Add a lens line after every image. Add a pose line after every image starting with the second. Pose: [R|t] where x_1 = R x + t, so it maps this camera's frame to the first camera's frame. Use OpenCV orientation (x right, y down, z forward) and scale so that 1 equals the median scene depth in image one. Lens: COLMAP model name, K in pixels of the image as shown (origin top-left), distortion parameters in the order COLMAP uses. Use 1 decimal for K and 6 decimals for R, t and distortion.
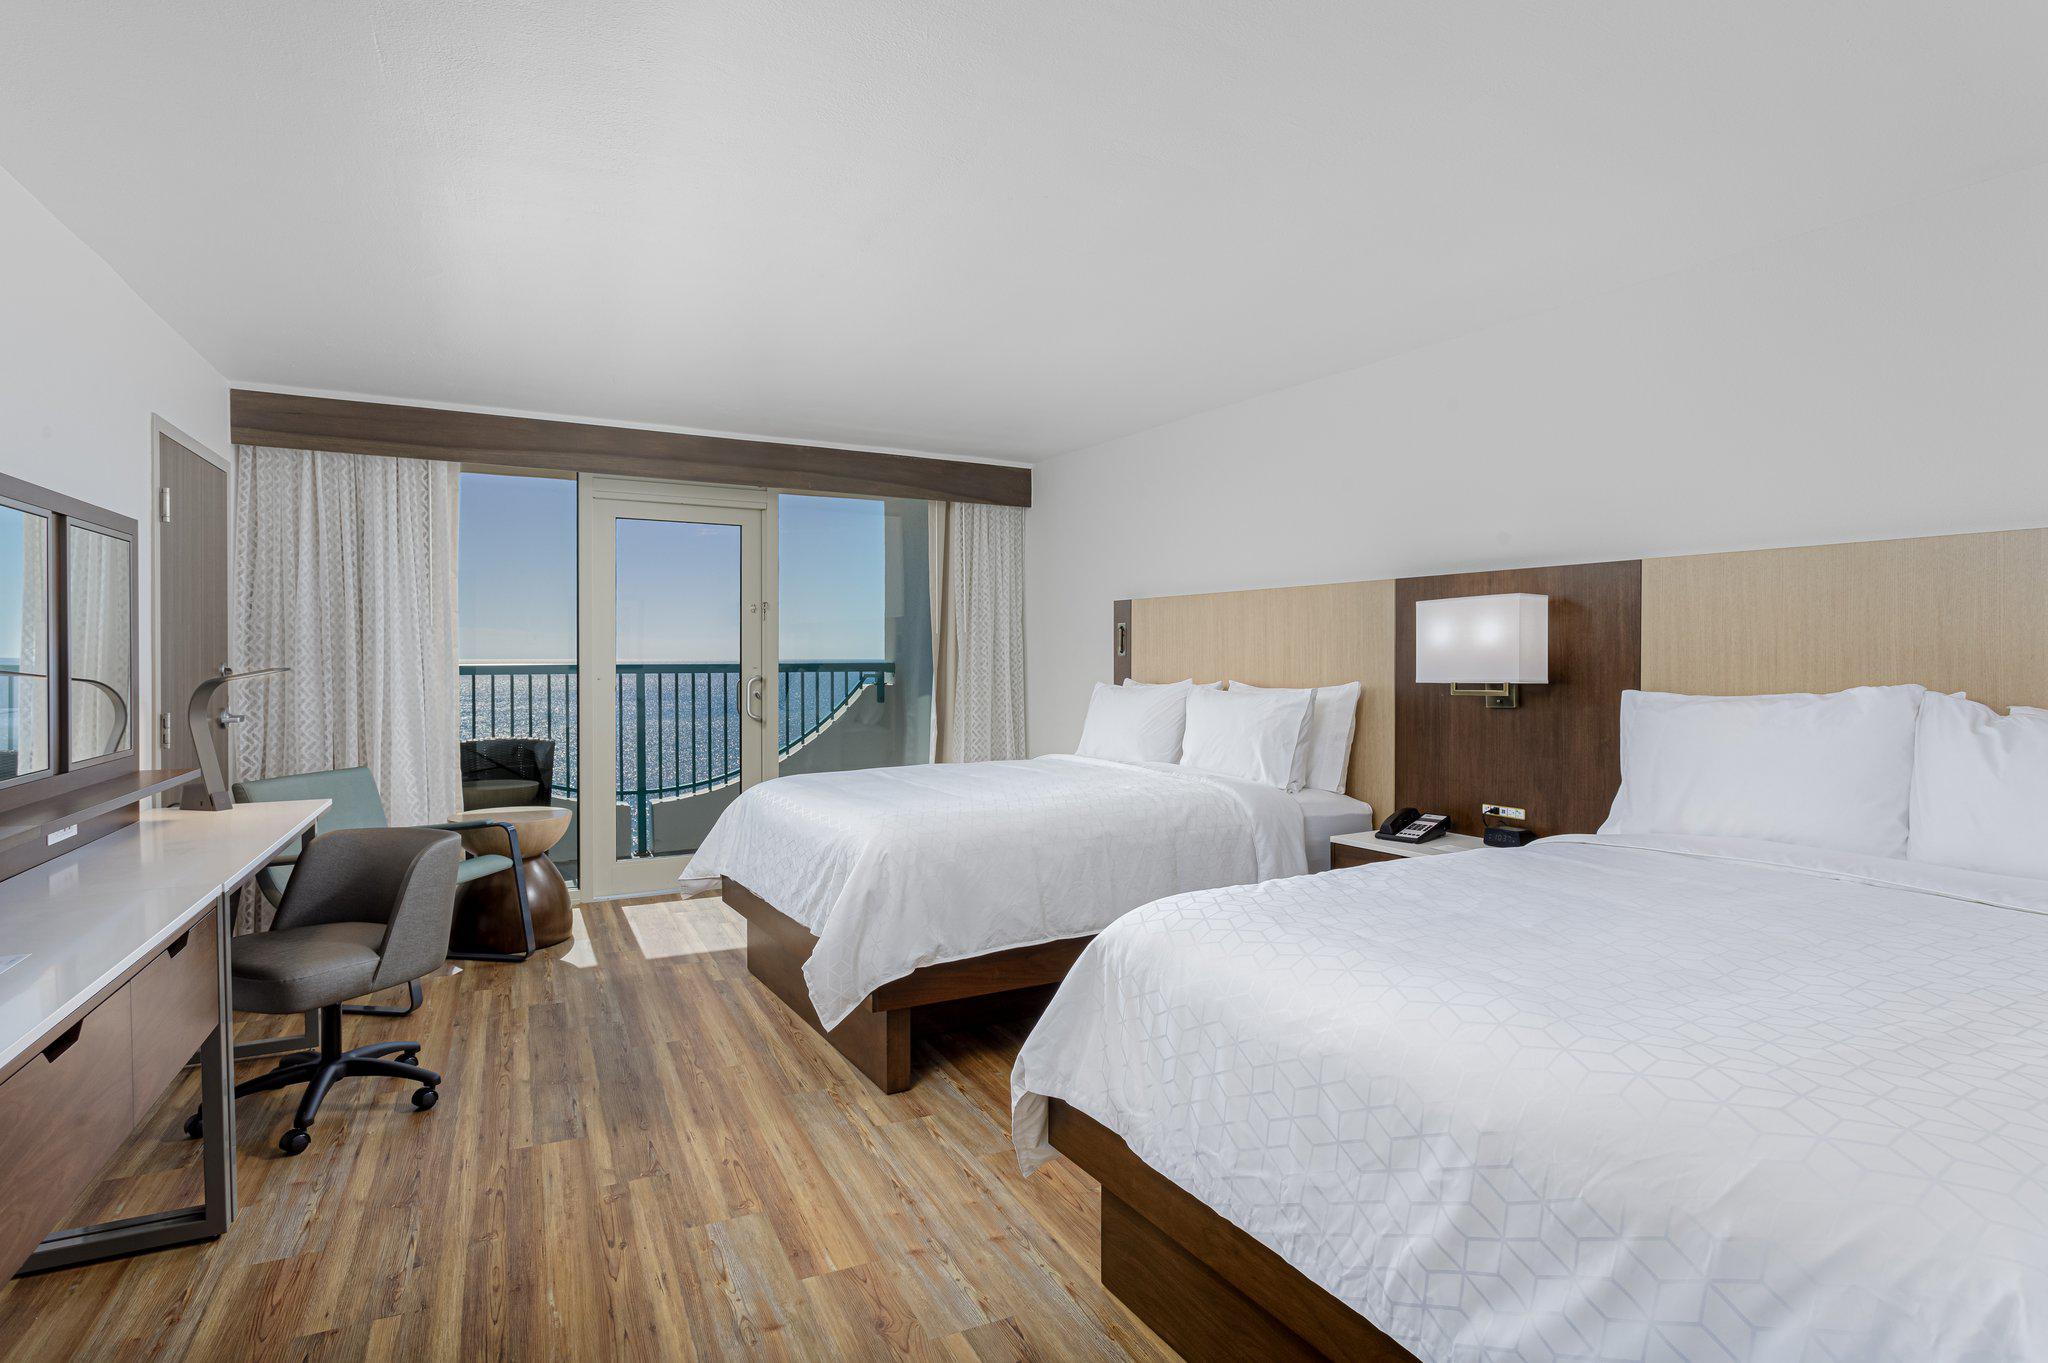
lens RADIAL K [[1073.0, 0, 1021.5], [0, 1073.0, 671.4], [0, 0, 1]] dist [-0.000249, 0.000633]
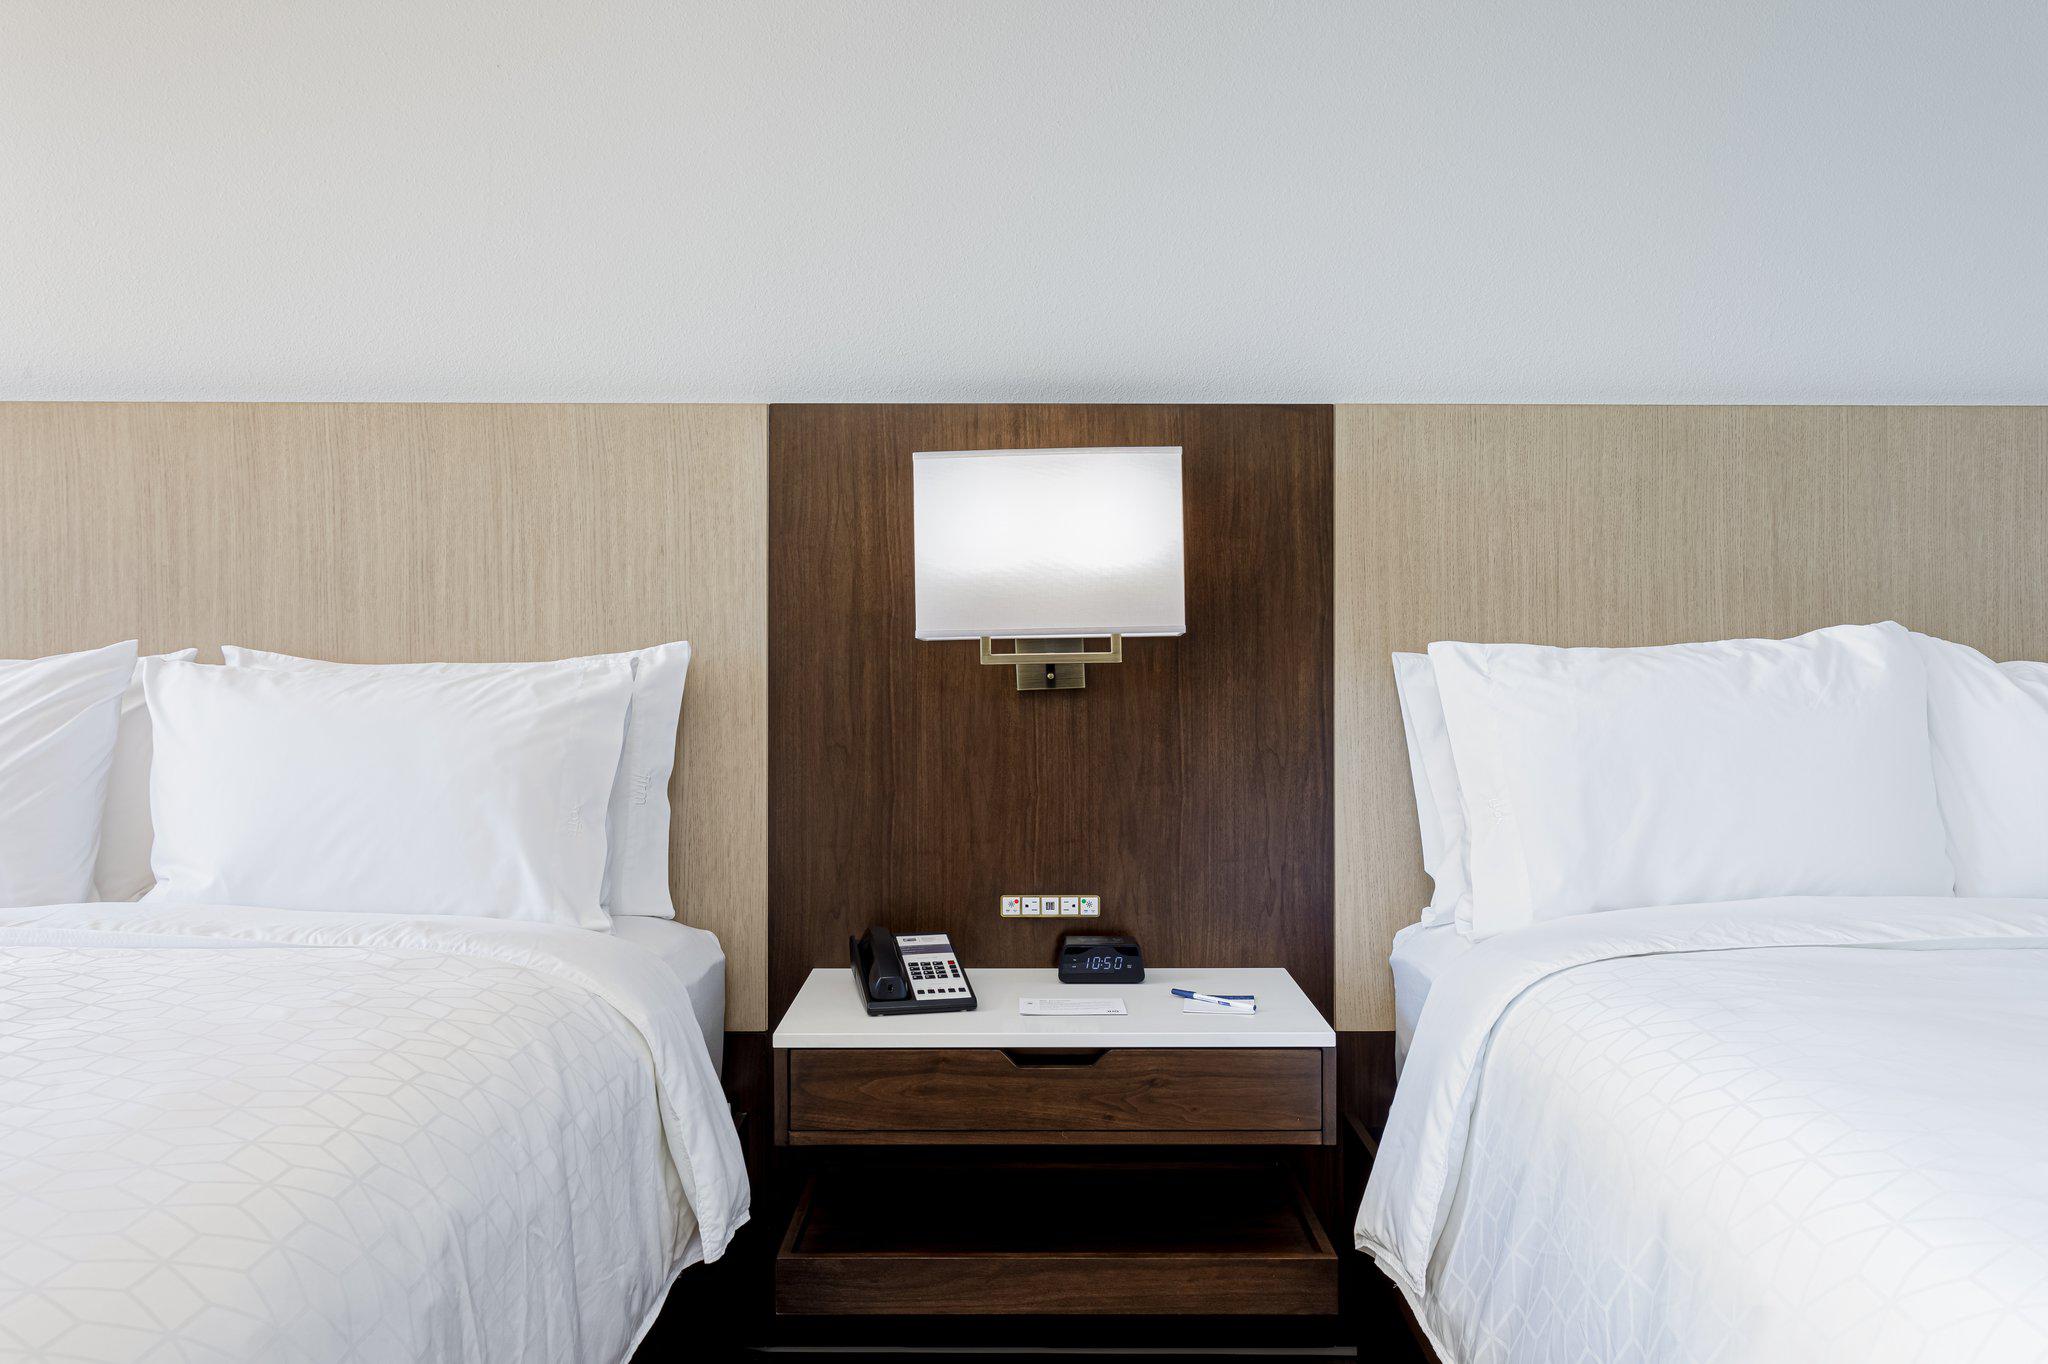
lens RADIAL K [[1499.2, 0, 1024.7], [0, 1499.2, 681.1], [0, 0, 1]] dist [-0.014486, -0.001420]
pose [[0.497594, -0.018009, 0.867223, -0.186221], [0.012011, 0.999832, 0.013871, 0.027477], [-0.867327, 0.003514, 0.497727, 0.922584]]
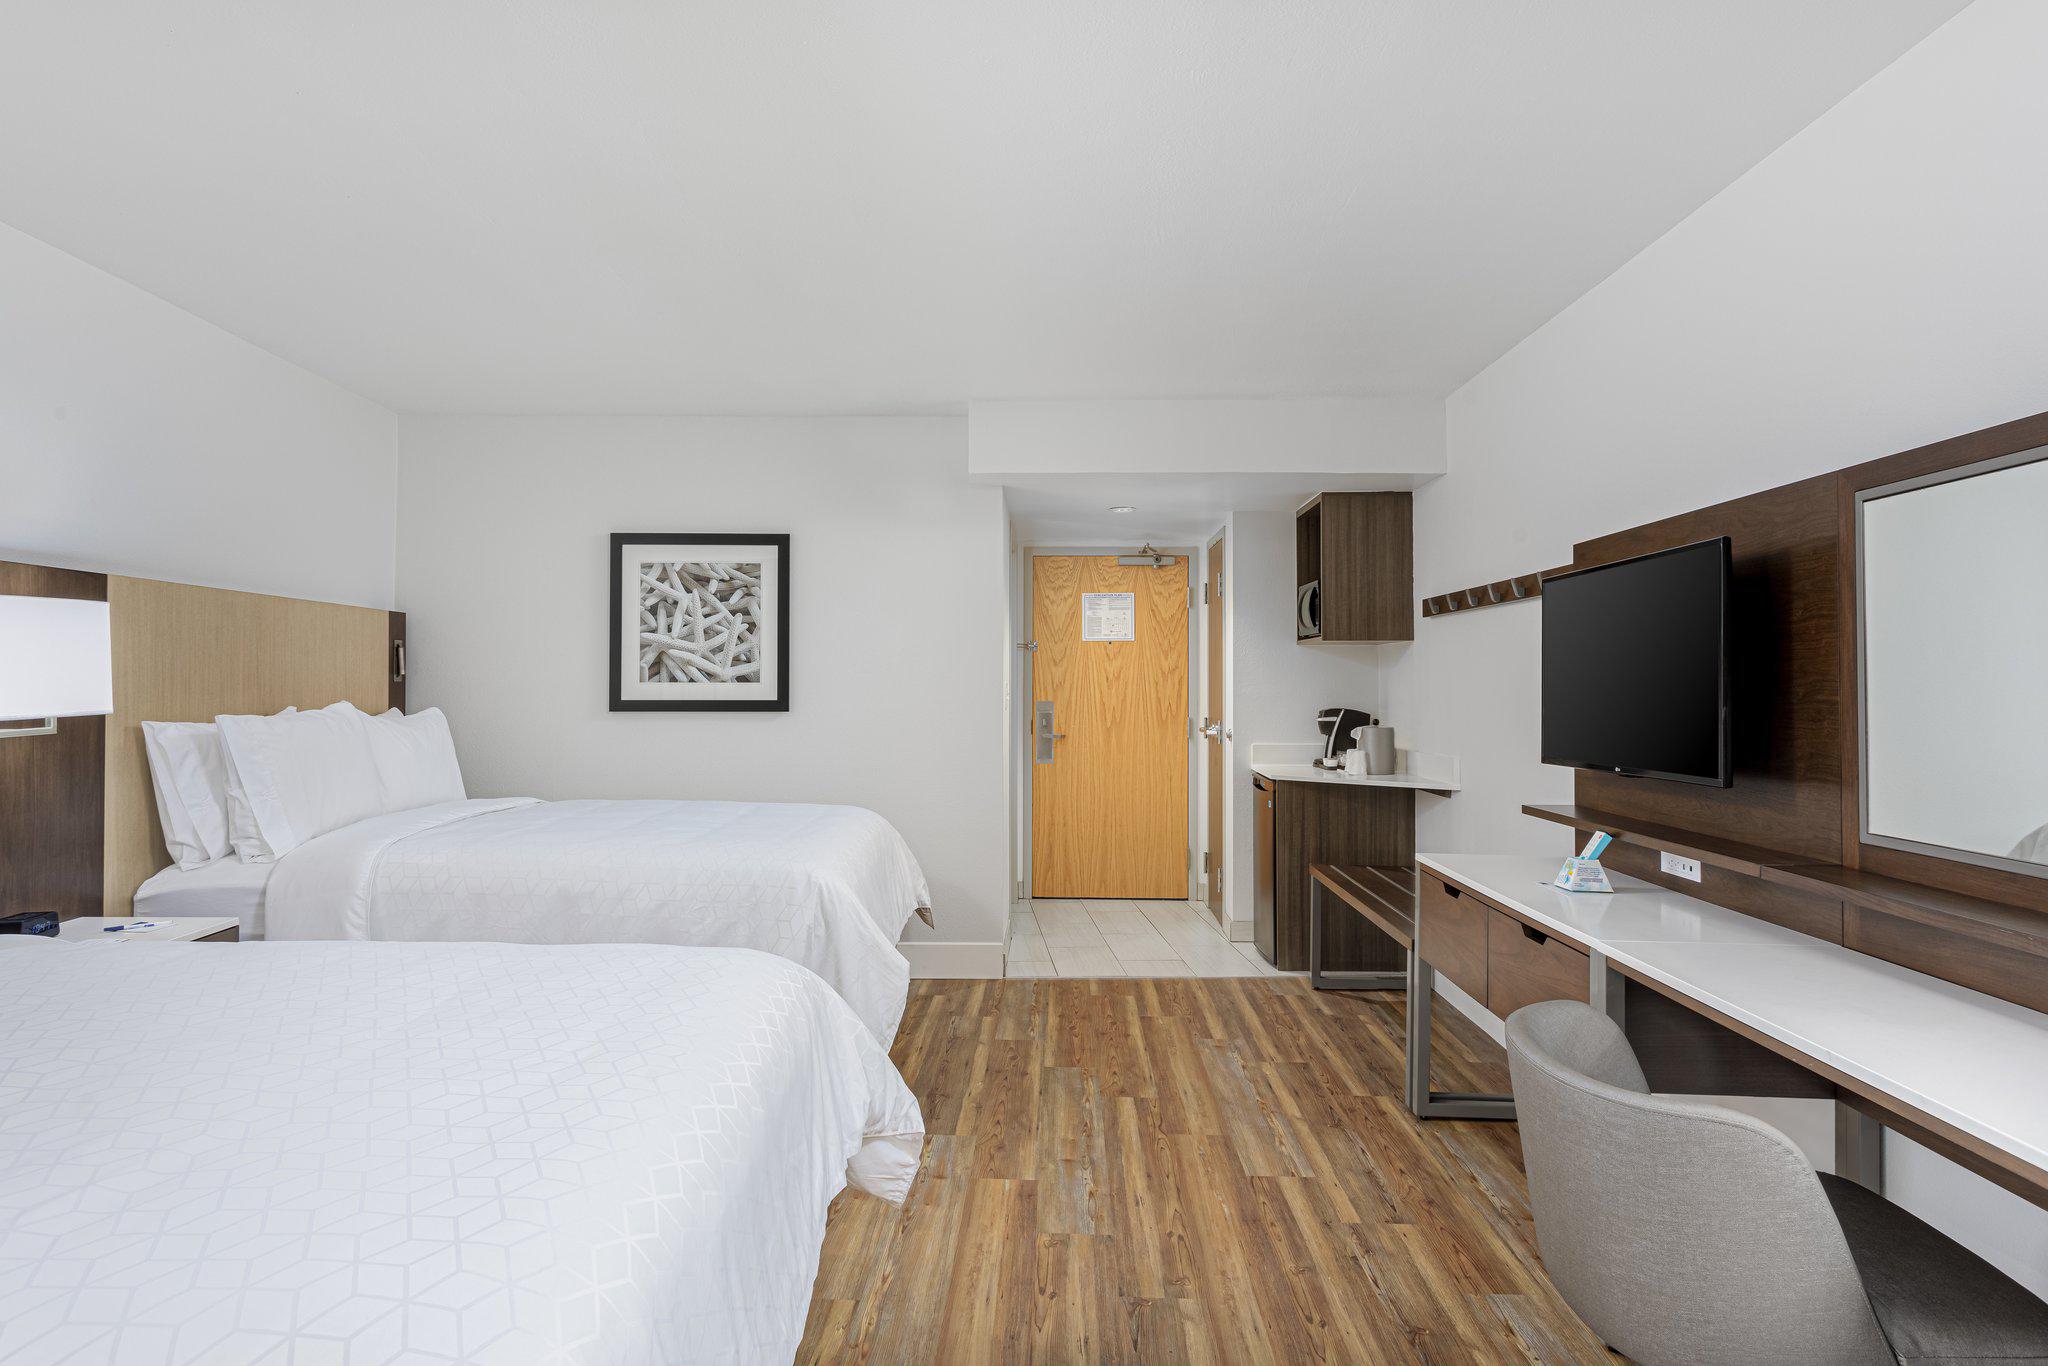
lens RADIAL K [[1214.6, 0, 1023.3], [0, 1214.6, 680.4], [0, 0, 1]] dist [-0.000059, -0.000011]
pose [[-0.890377, -0.000052, 0.455225, -0.699441], [0.006125, 0.999908, 0.012095, -0.027087], [-0.455183, 0.013557, -0.890295, 1.887016]]
